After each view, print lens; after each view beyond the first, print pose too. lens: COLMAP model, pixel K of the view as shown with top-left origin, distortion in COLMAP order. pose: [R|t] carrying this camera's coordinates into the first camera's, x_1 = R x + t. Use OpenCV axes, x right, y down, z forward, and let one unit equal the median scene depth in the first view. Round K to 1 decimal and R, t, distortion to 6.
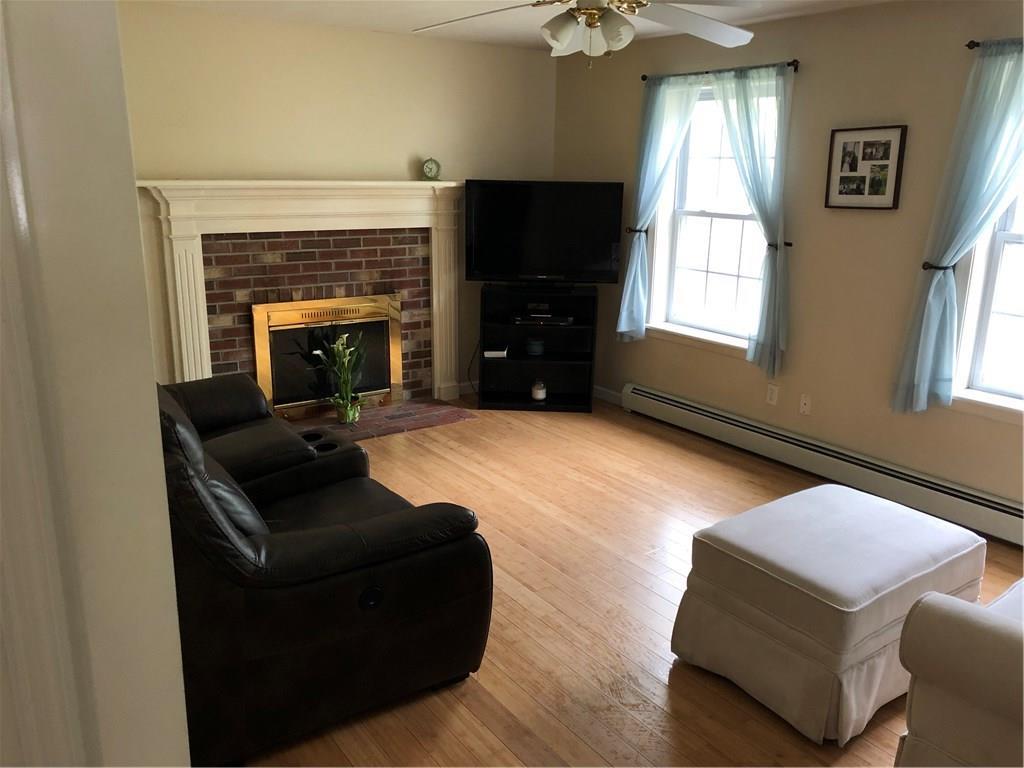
lens RADIAL K [[836.2, 0, 515.1], [0, 836.2, 382.0], [0, 0, 1]] dist [0.049014, -0.049747]
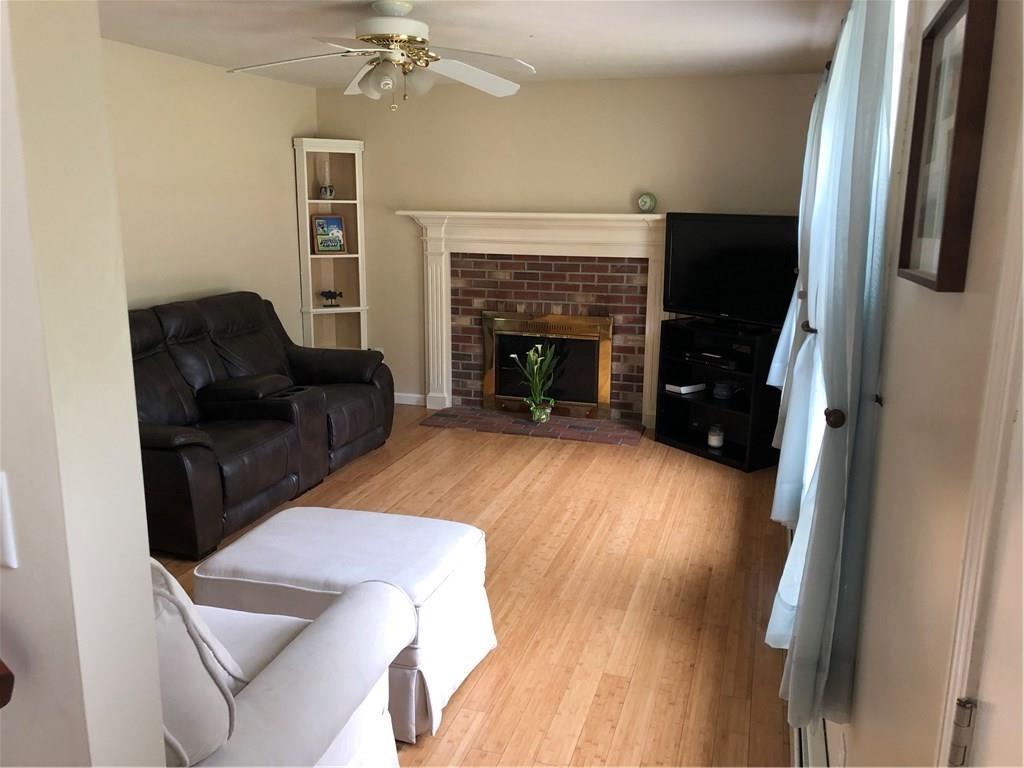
lens RADIAL K [[836.2, 0, 513.2], [0, 836.2, 388.4], [0, 0, 1]] dist [0.049014, -0.049747]
pose [[0.592558, 0.167860, -0.787844, 0.662787], [-0.196506, 0.978621, 0.060711, -0.058481], [0.781192, 0.118841, 0.612876, 0.260337]]
